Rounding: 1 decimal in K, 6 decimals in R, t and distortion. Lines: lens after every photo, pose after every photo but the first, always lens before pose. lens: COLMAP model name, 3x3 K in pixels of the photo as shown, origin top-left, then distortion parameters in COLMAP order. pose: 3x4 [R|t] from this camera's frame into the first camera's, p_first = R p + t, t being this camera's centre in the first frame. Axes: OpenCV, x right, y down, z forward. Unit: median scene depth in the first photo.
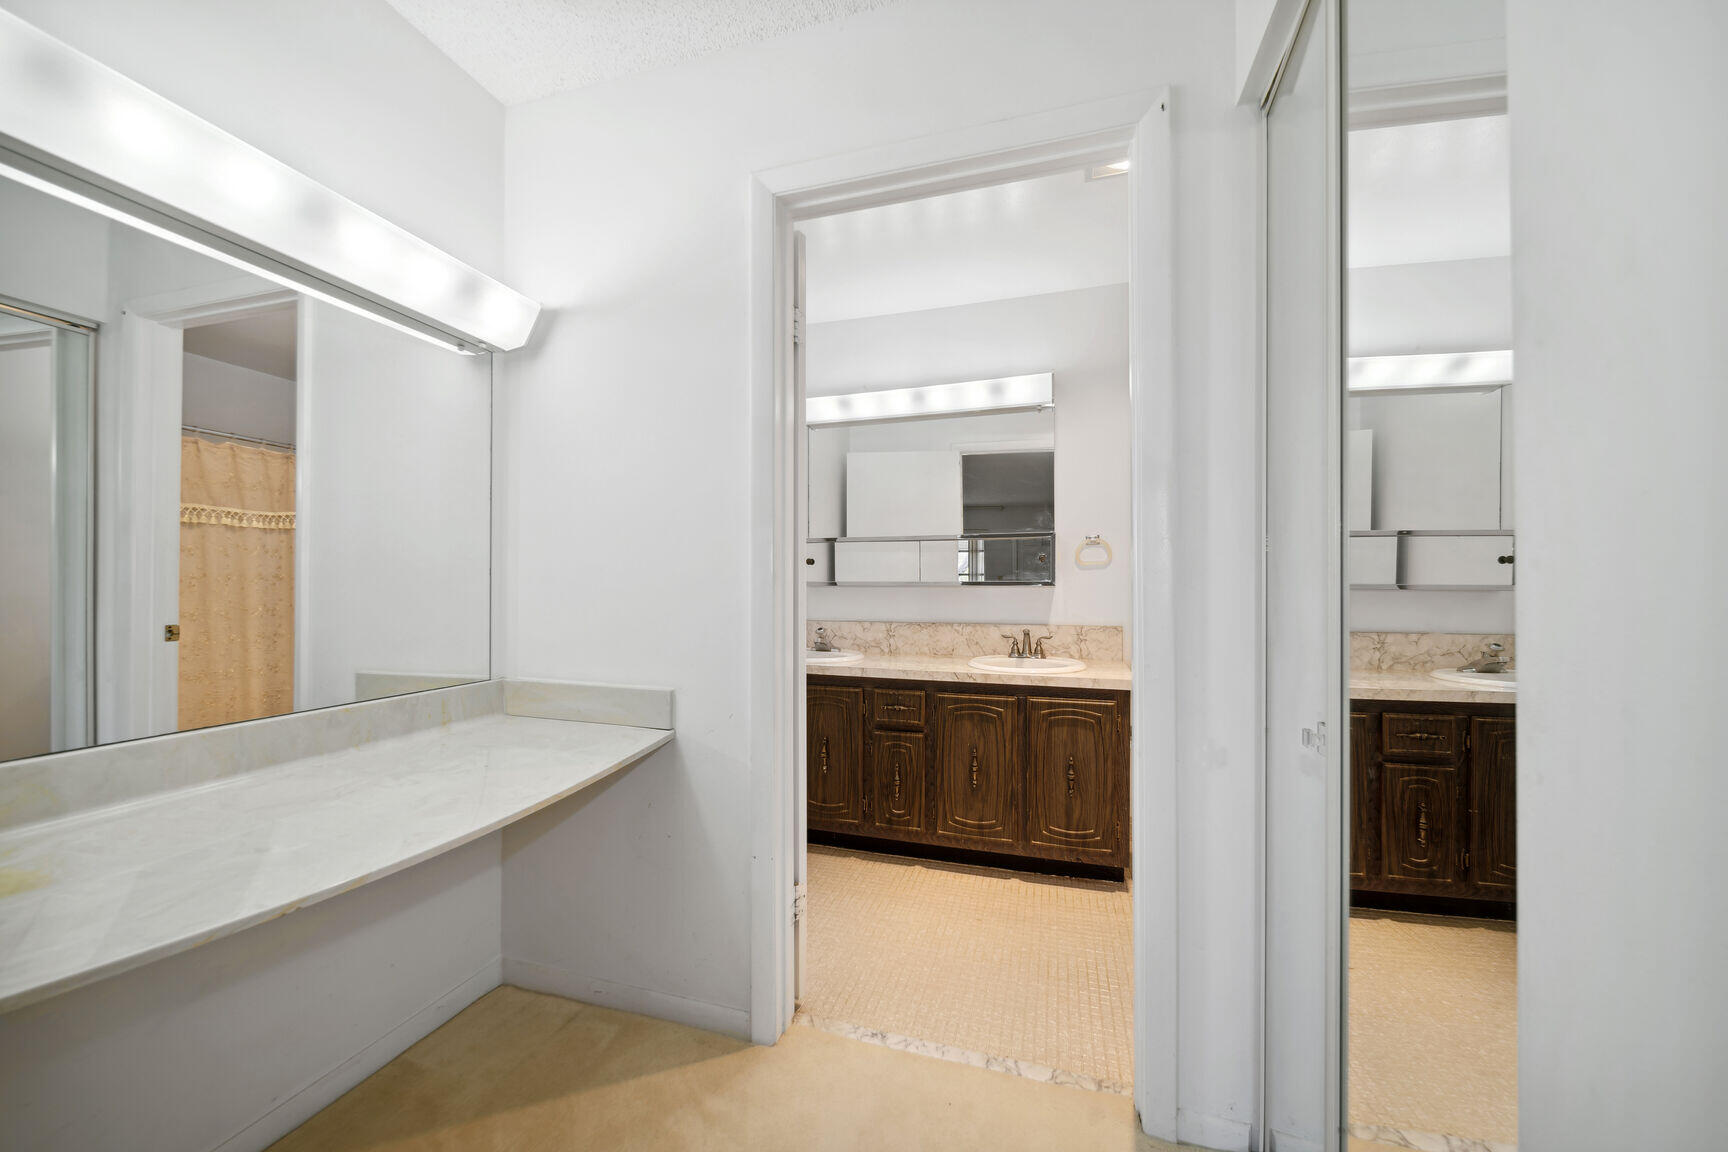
lens RADIAL K [[625.2, 0, 870.1], [0, 625.2, 571.8], [0, 0, 1]] dist [-0.001275, -0.000155]
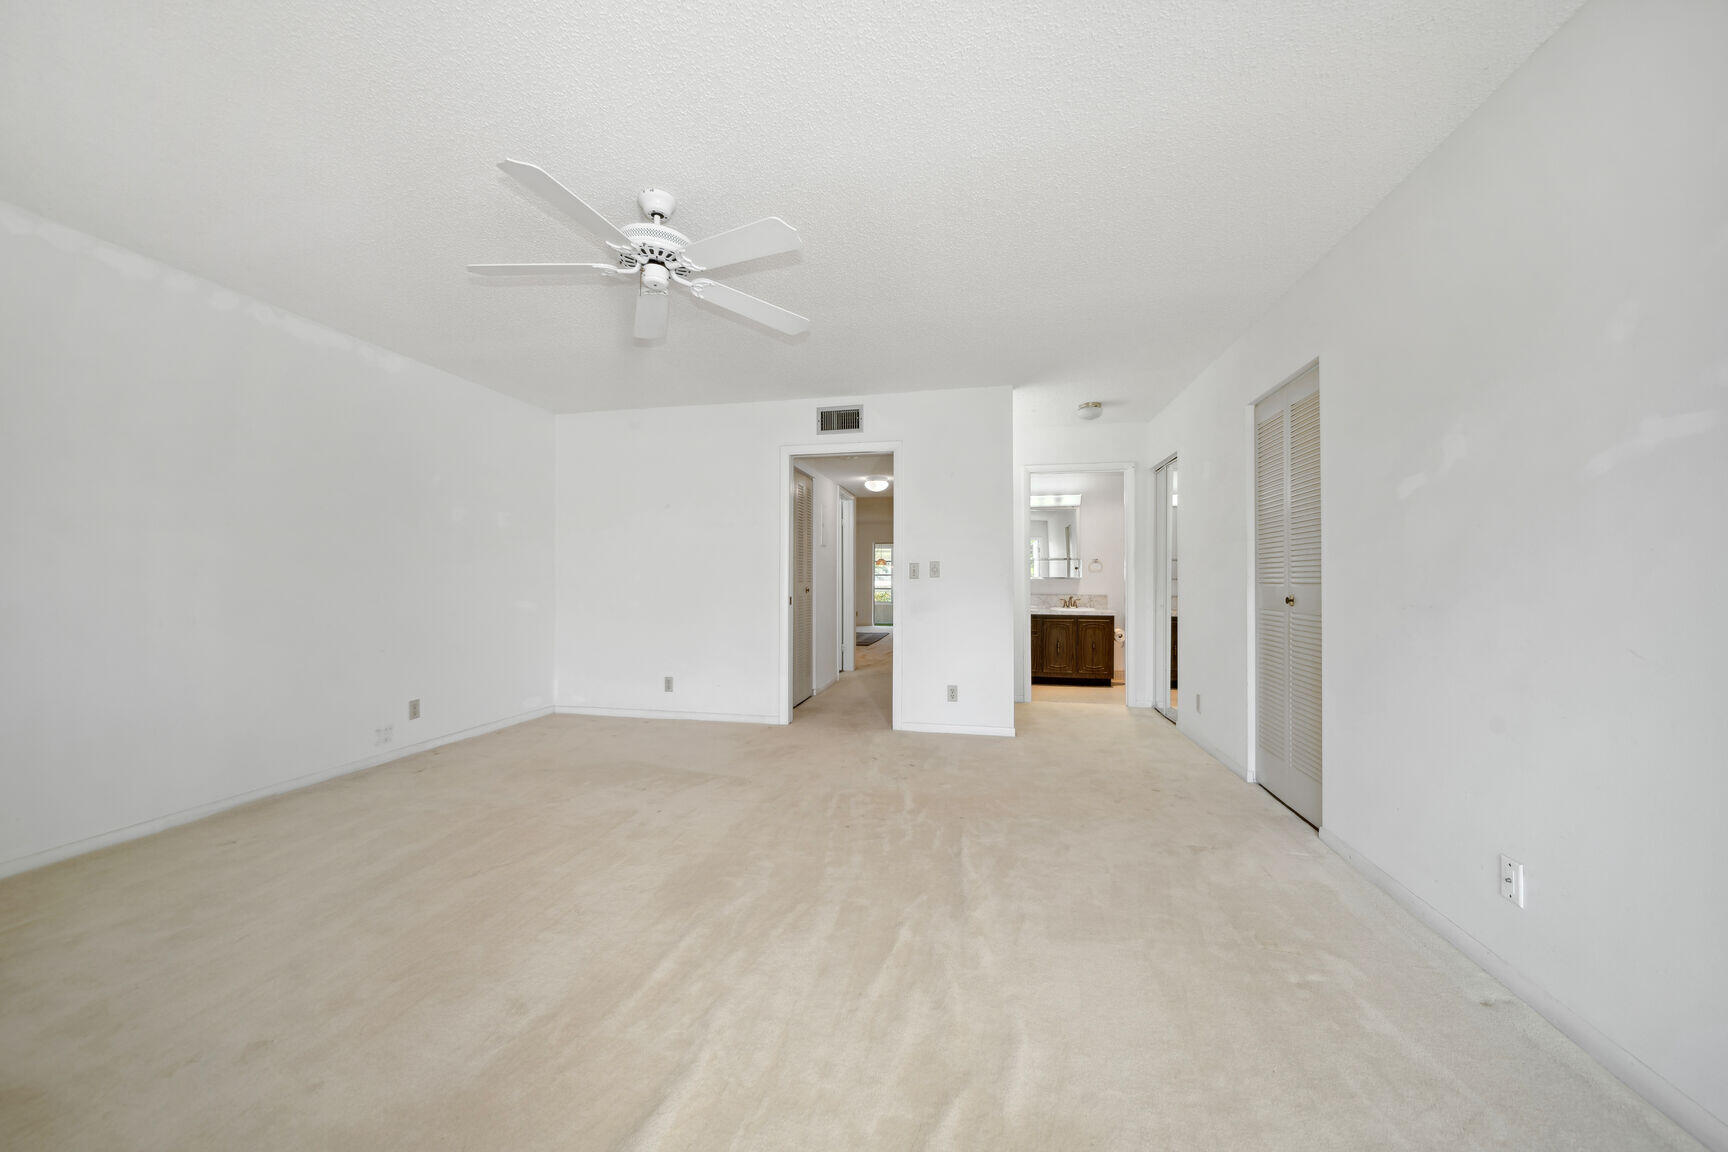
lens RADIAL K [[625.2, 0, 870.1], [0, 625.2, 571.8], [0, 0, 1]] dist [-0.001275, -0.000155]
pose [[0.994780, 0.001384, 0.102032, -0.811026], [-0.001496, 0.999998, 0.001016, -0.006753], [-0.102030, -0.001163, 0.994781, -1.417410]]
